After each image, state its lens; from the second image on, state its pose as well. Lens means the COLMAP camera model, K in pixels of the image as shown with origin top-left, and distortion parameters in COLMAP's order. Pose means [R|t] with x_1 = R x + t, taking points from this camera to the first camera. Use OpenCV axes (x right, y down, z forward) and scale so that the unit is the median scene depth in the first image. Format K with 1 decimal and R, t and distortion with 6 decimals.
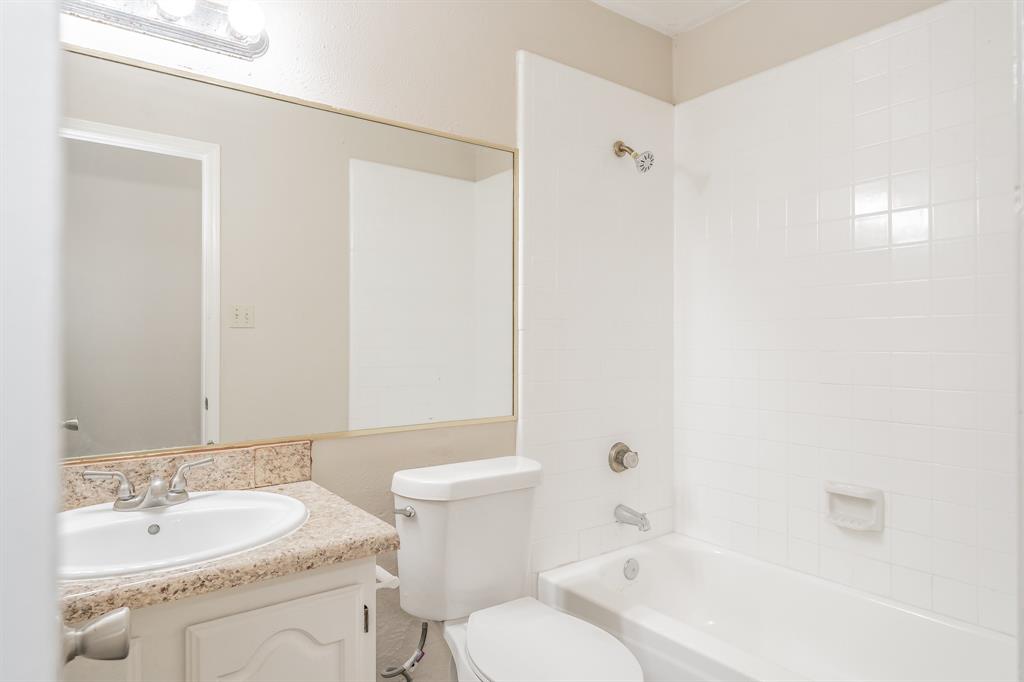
lens RADIAL K [[608.1, 0, 512.3], [0, 608.1, 341.2], [0, 0, 1]] dist [0.000524, 0.000147]
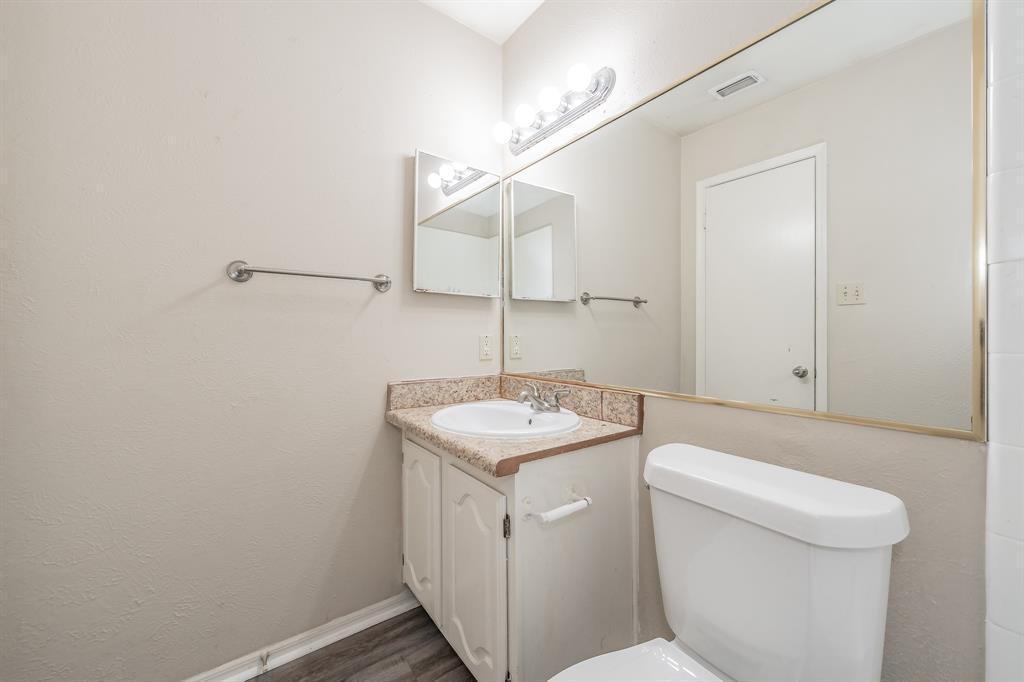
lens RADIAL K [[394.7, 0, 512.7], [0, 394.7, 334.7], [0, 0, 1]] dist [-0.000048, 0.000000]
pose [[-0.008627, 0.003169, -0.999958, 0.443829], [0.001824, 0.999993, 0.003154, 0.049320], [0.999961, -0.001797, -0.008632, 0.801906]]
